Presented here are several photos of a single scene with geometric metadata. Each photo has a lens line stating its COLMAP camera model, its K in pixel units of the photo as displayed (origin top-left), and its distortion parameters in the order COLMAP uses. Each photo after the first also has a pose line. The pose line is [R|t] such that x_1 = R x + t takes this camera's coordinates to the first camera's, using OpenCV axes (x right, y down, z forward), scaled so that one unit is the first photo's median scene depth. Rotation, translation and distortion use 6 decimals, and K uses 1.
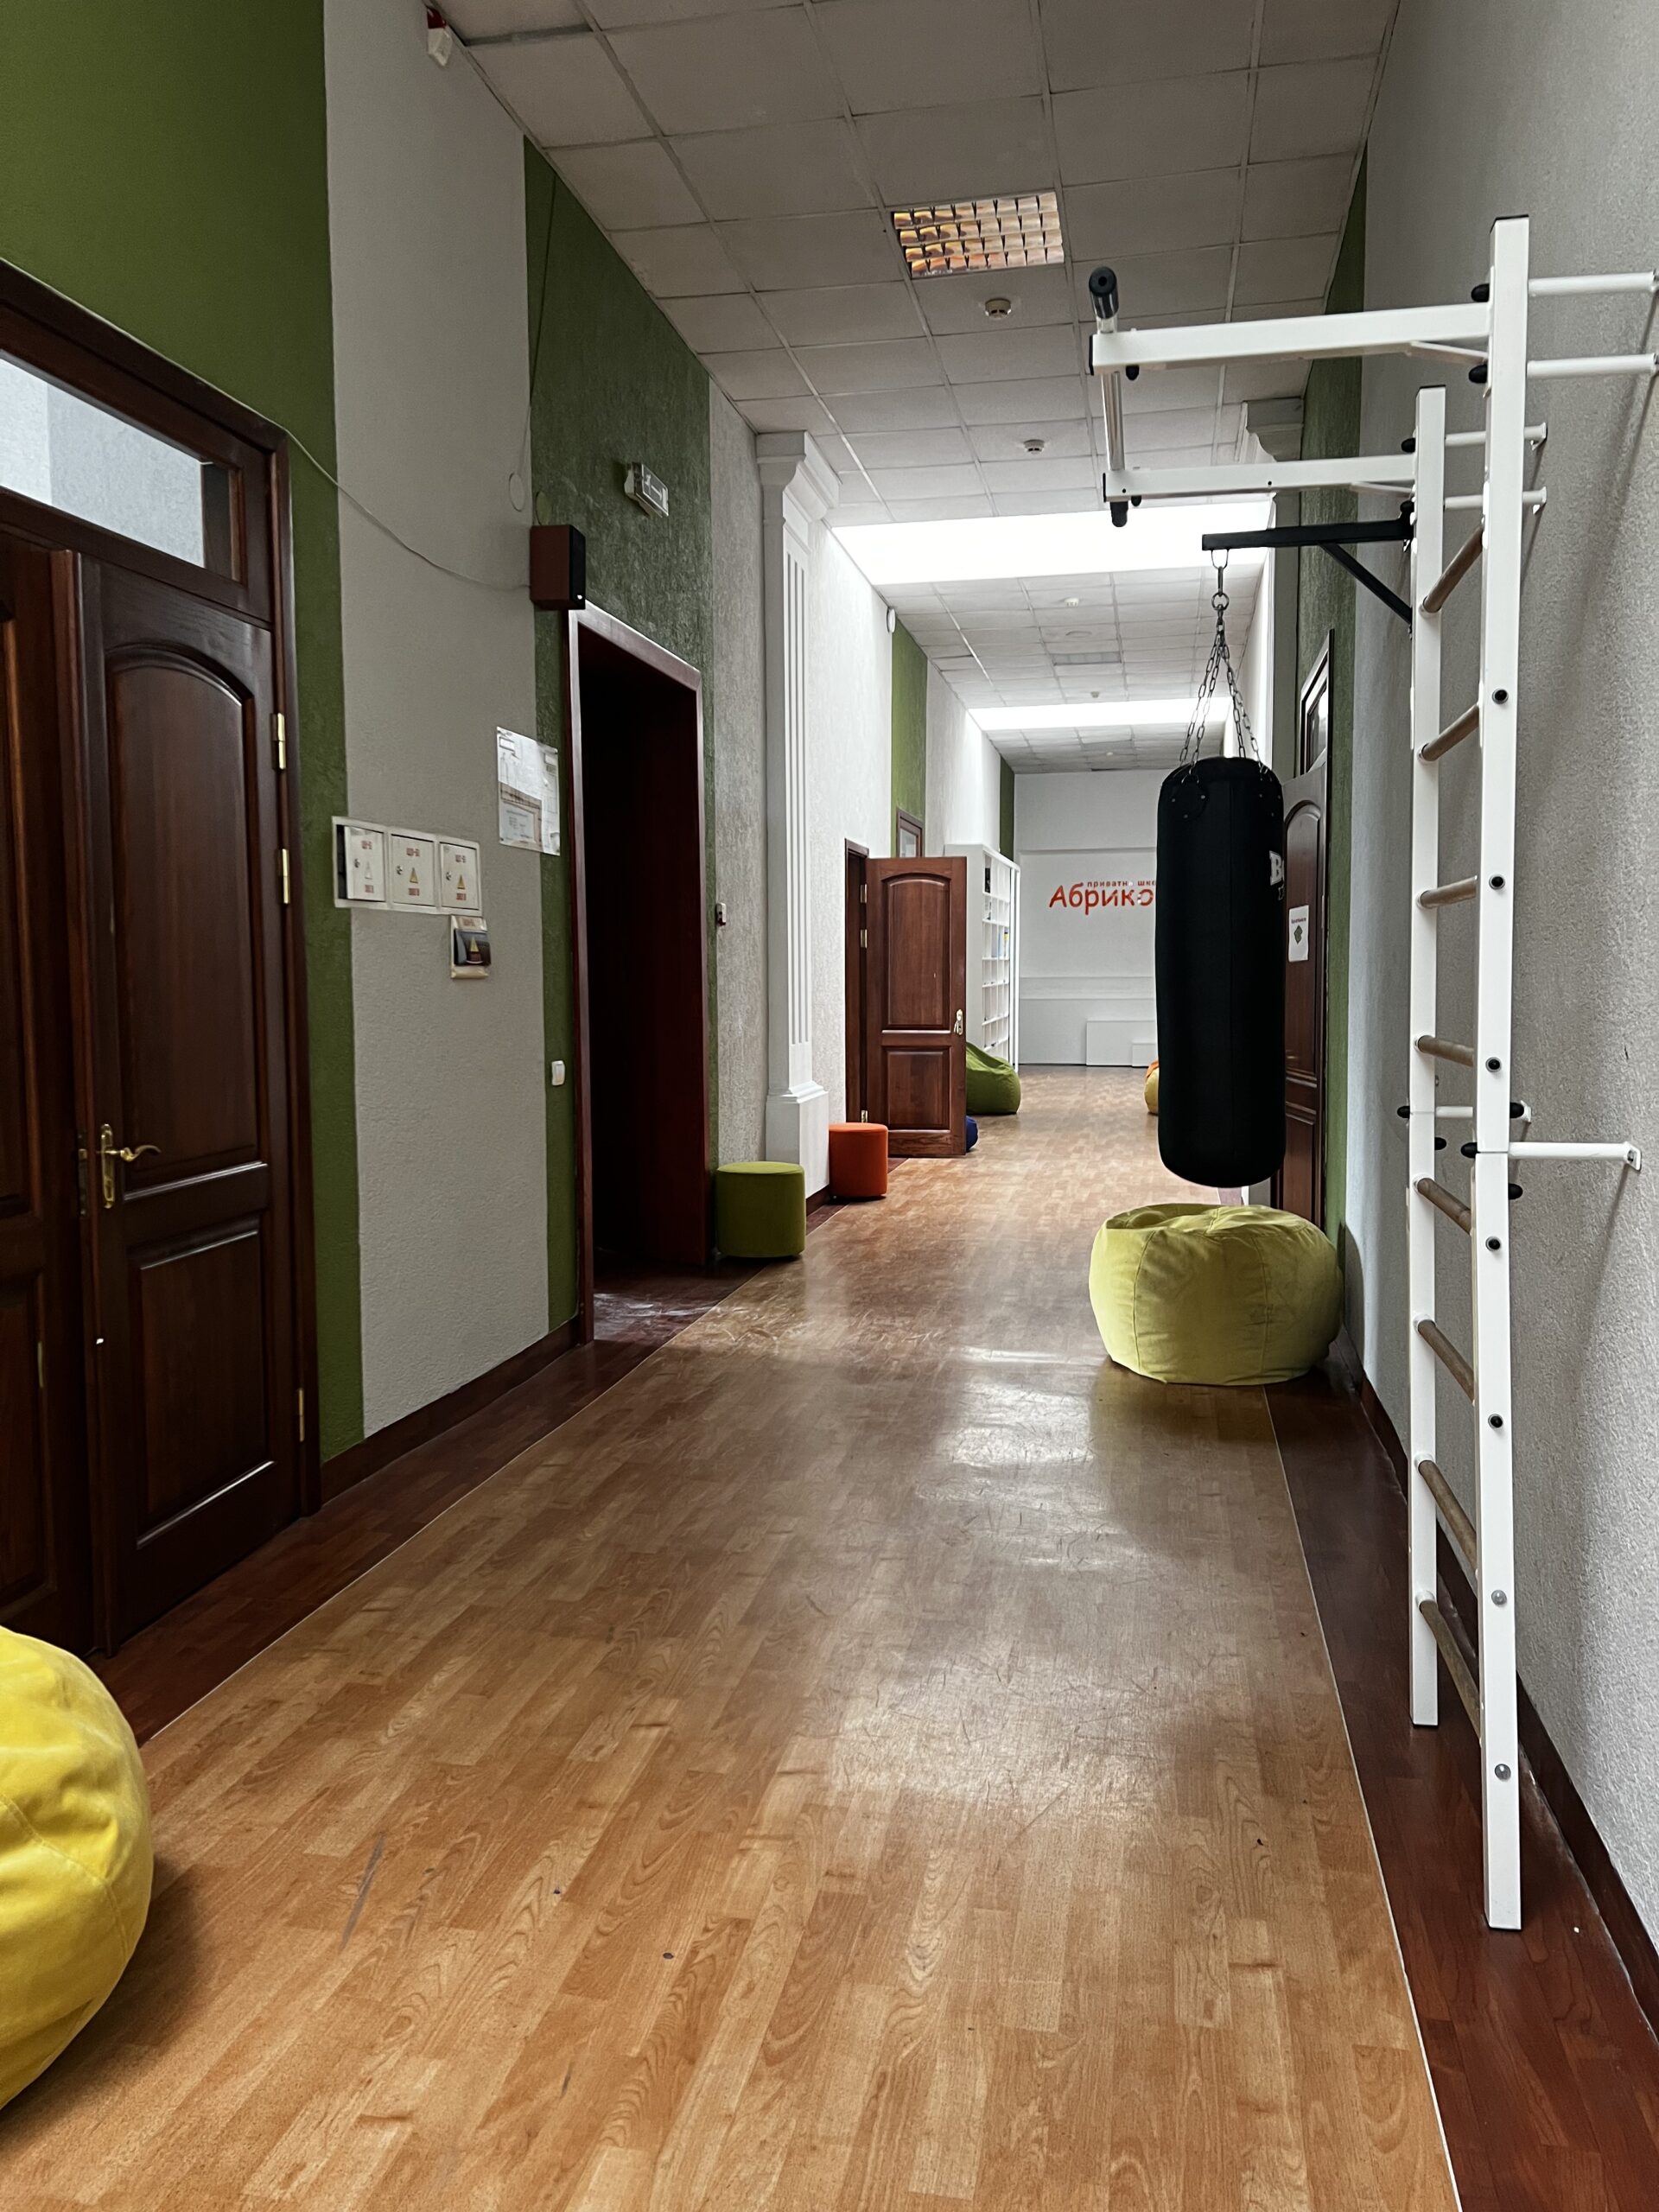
lens RADIAL K [[1666.5, 0, 830.9], [0, 1666.5, 1104.3], [0, 0, 1]] dist [0.077627, -0.001676]
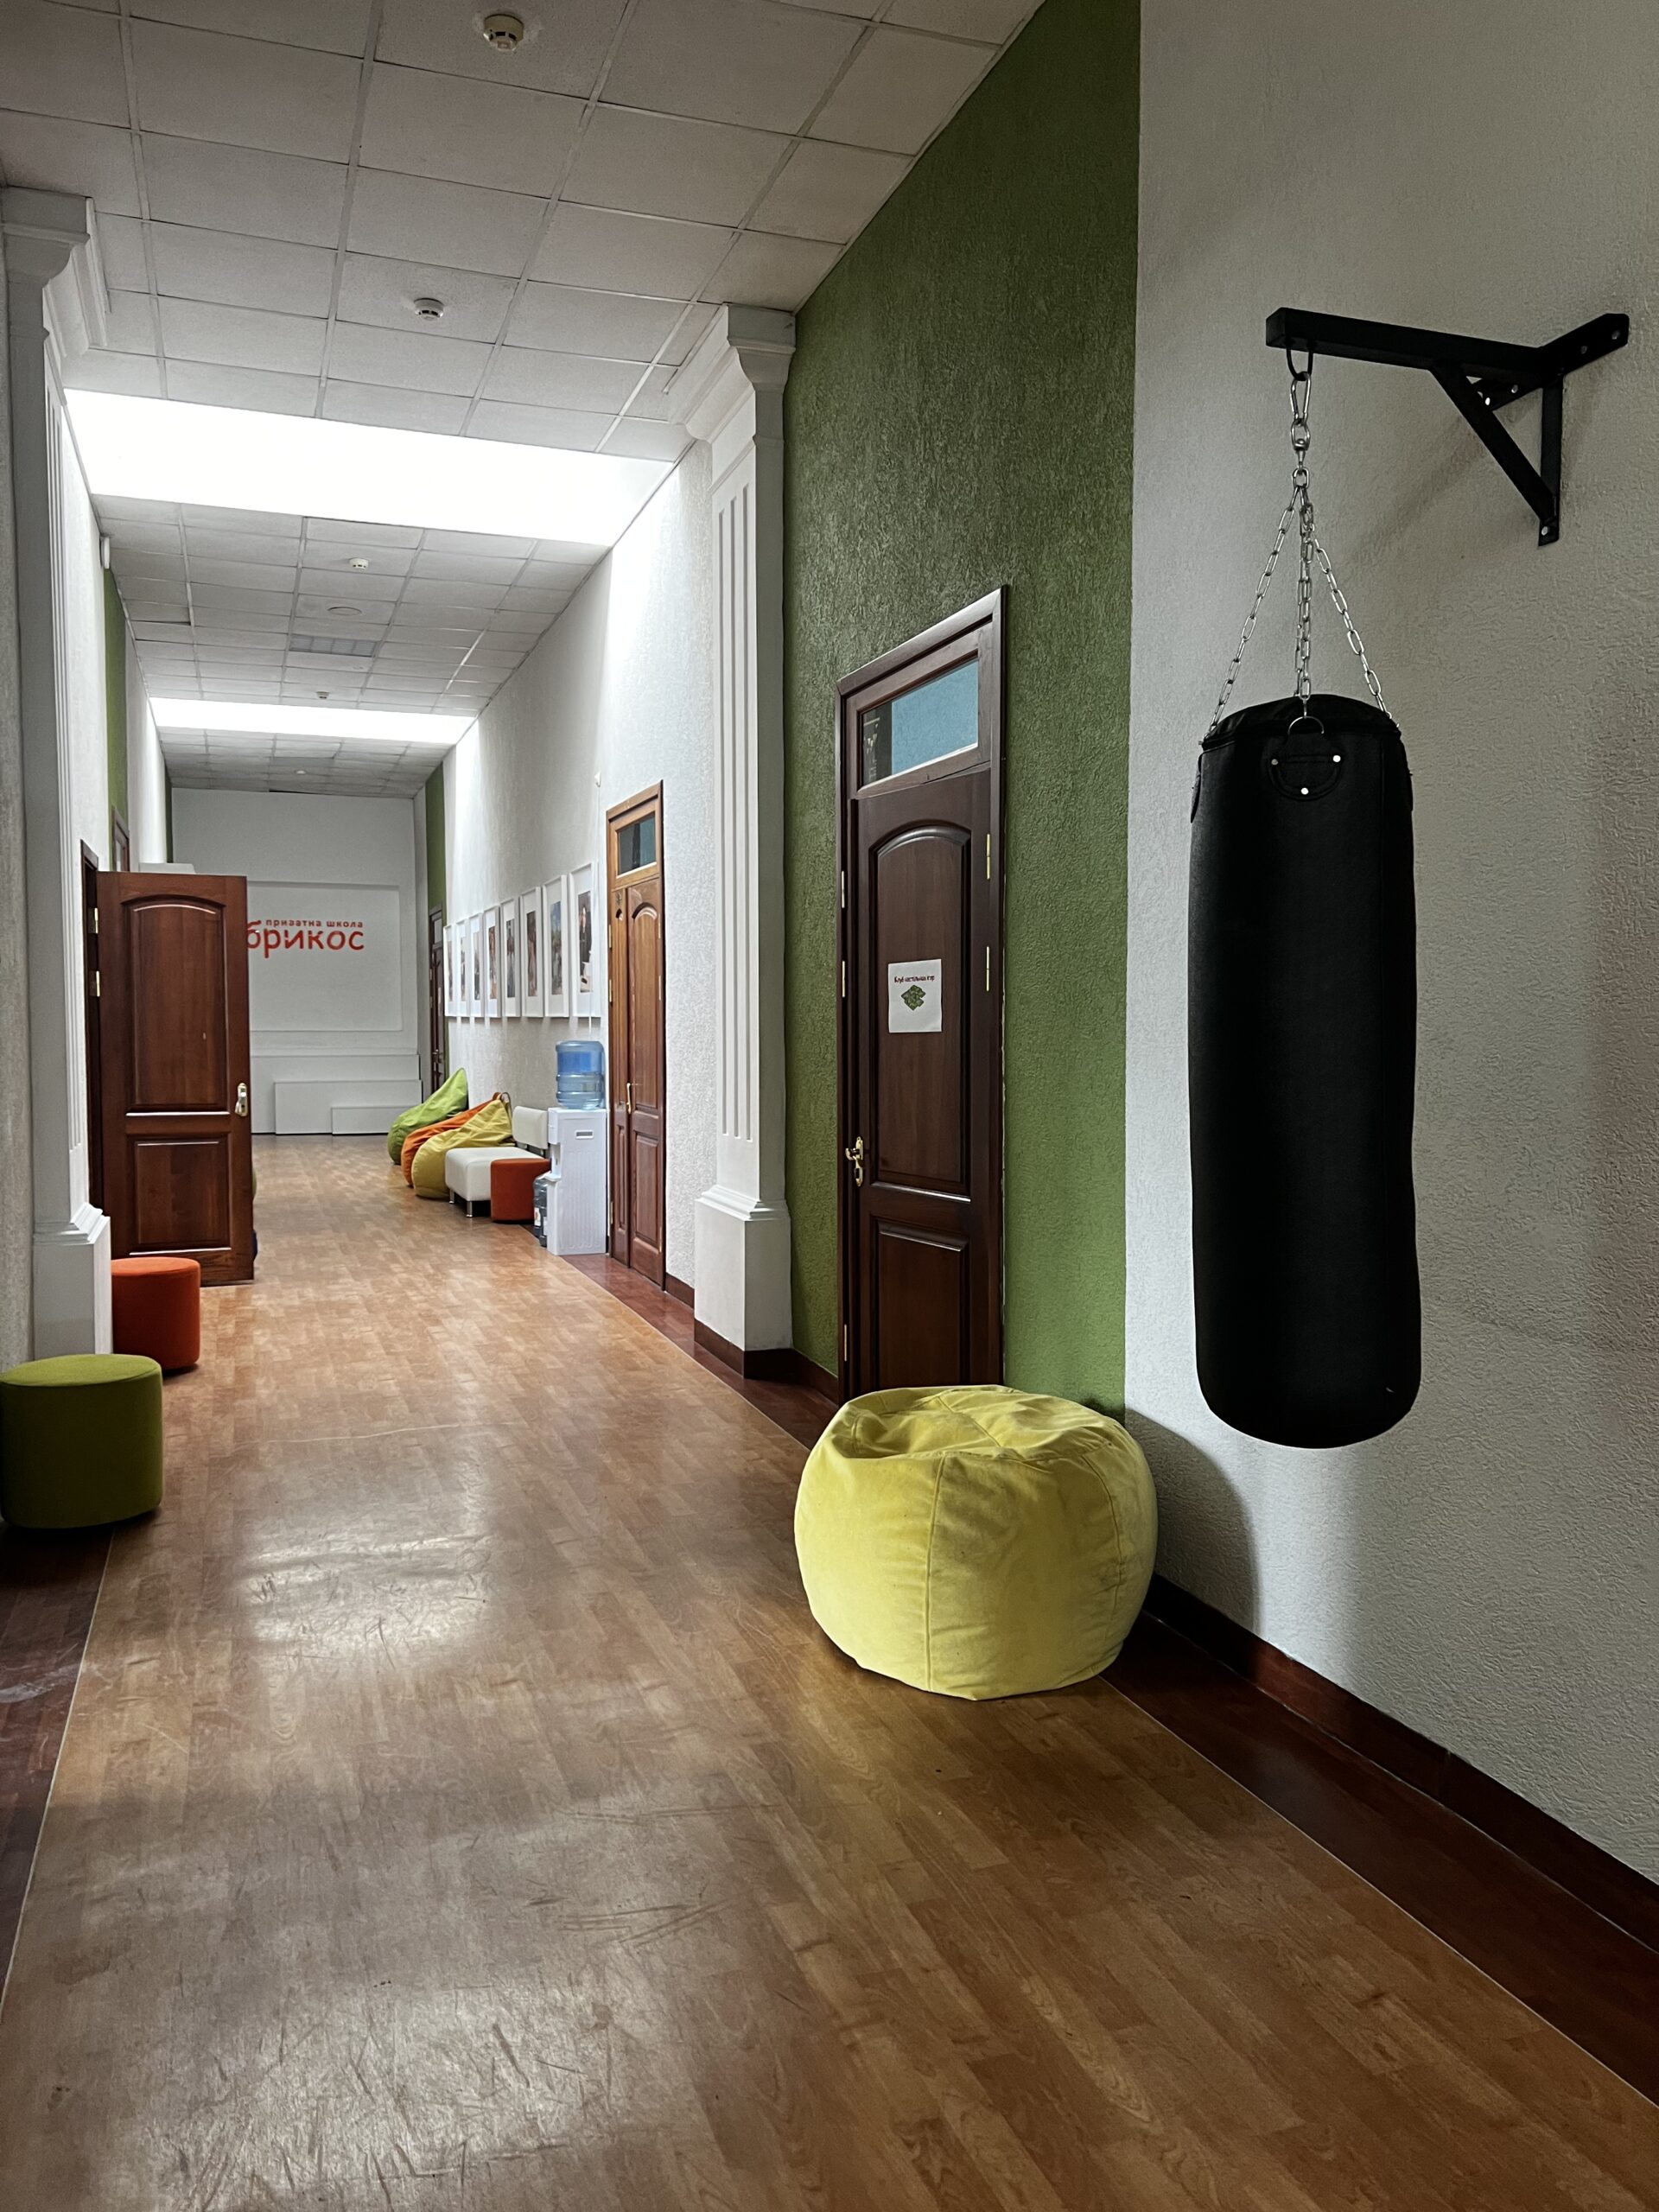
lens RADIAL K [[1666.5, 0, 834.9], [0, 1666.5, 1103.5], [0, 0, 1]] dist [0.077627, -0.001676]
pose [[0.857873, -0.019490, 0.513492, -0.132654], [0.034439, 0.999214, -0.019610, -0.039052], [-0.512707, 0.034507, 0.857870, 0.368715]]
